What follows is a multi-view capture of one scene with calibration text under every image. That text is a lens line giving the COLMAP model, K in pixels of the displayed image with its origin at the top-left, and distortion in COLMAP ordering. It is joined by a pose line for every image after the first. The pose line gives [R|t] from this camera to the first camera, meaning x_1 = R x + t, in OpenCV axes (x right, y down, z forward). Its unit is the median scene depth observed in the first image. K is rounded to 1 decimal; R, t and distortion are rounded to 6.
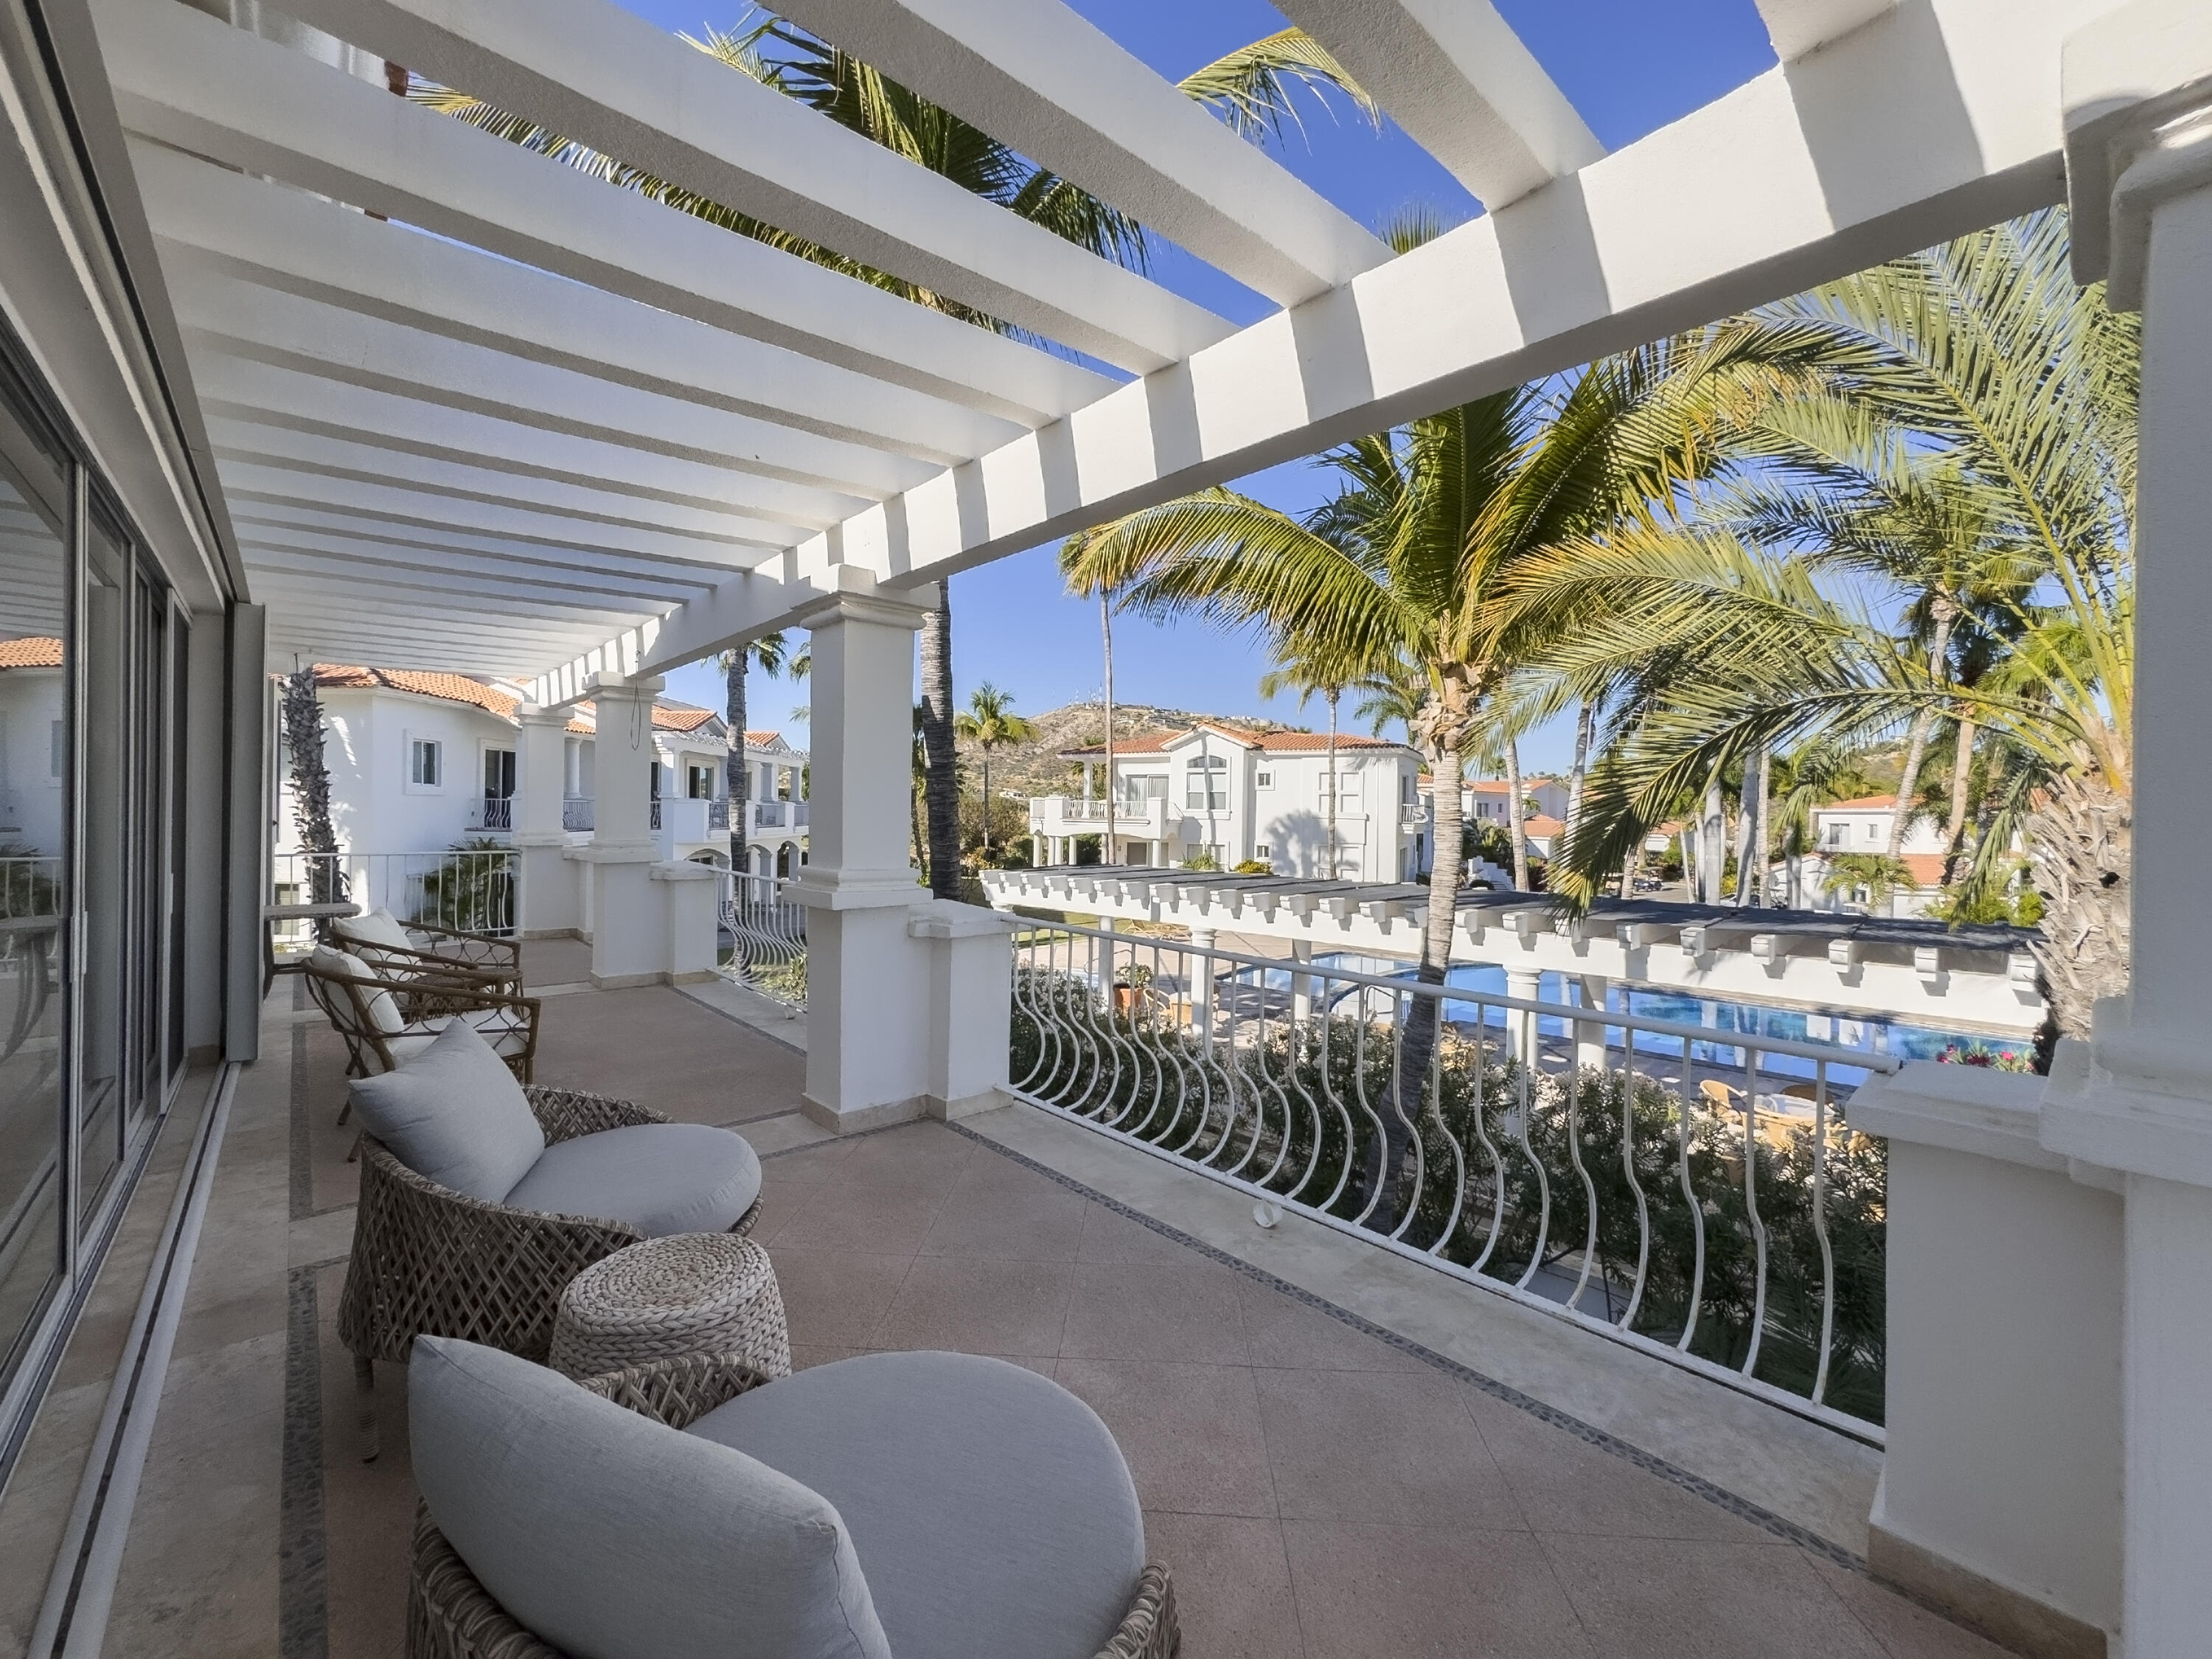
lens RADIAL K [[906.7, 0, 1104.1], [0, 906.7, 818.3], [0, 0, 1]] dist [-0.028358, 0.014353]
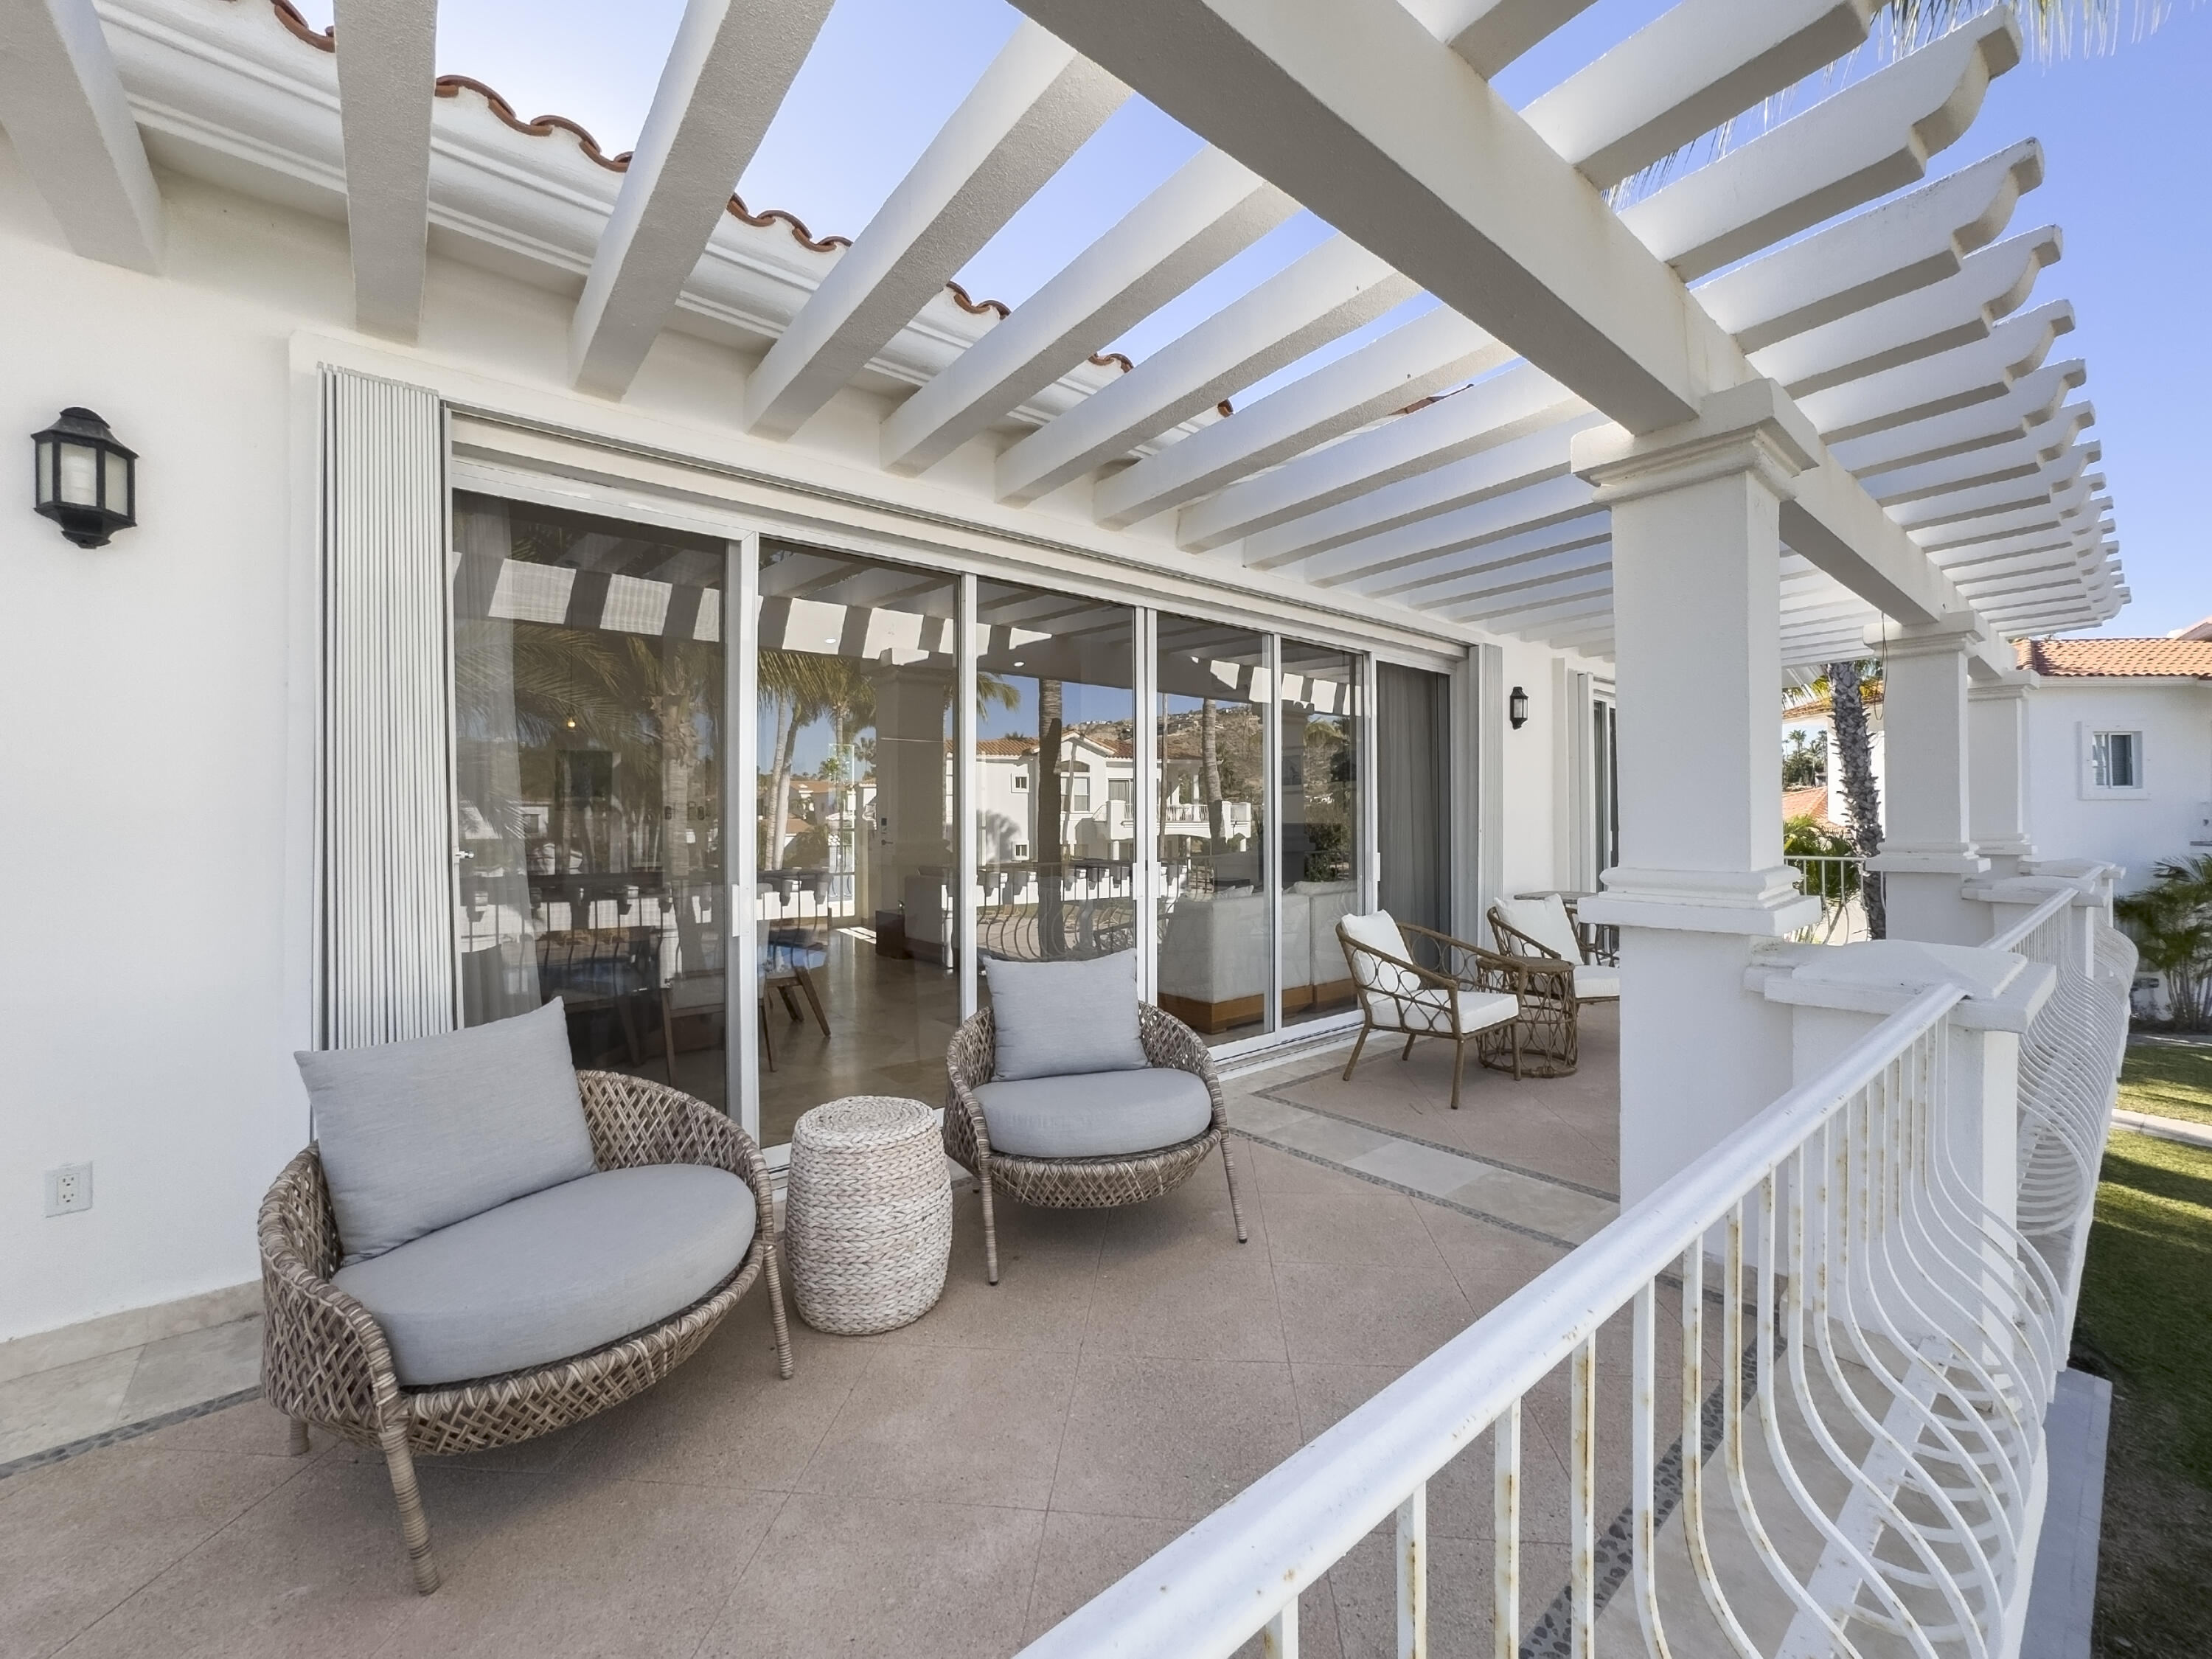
lens RADIAL K [[897.7, 0, 1106.0], [0, 897.7, 829.5], [0, 0, 1]] dist [-0.035940, 0.014092]
pose [[-0.030907, -0.003326, -0.999517, 0.114007], [-0.001448, 0.999994, -0.003283, 0.008971], [0.999521, 0.001345, -0.030911, 0.183529]]
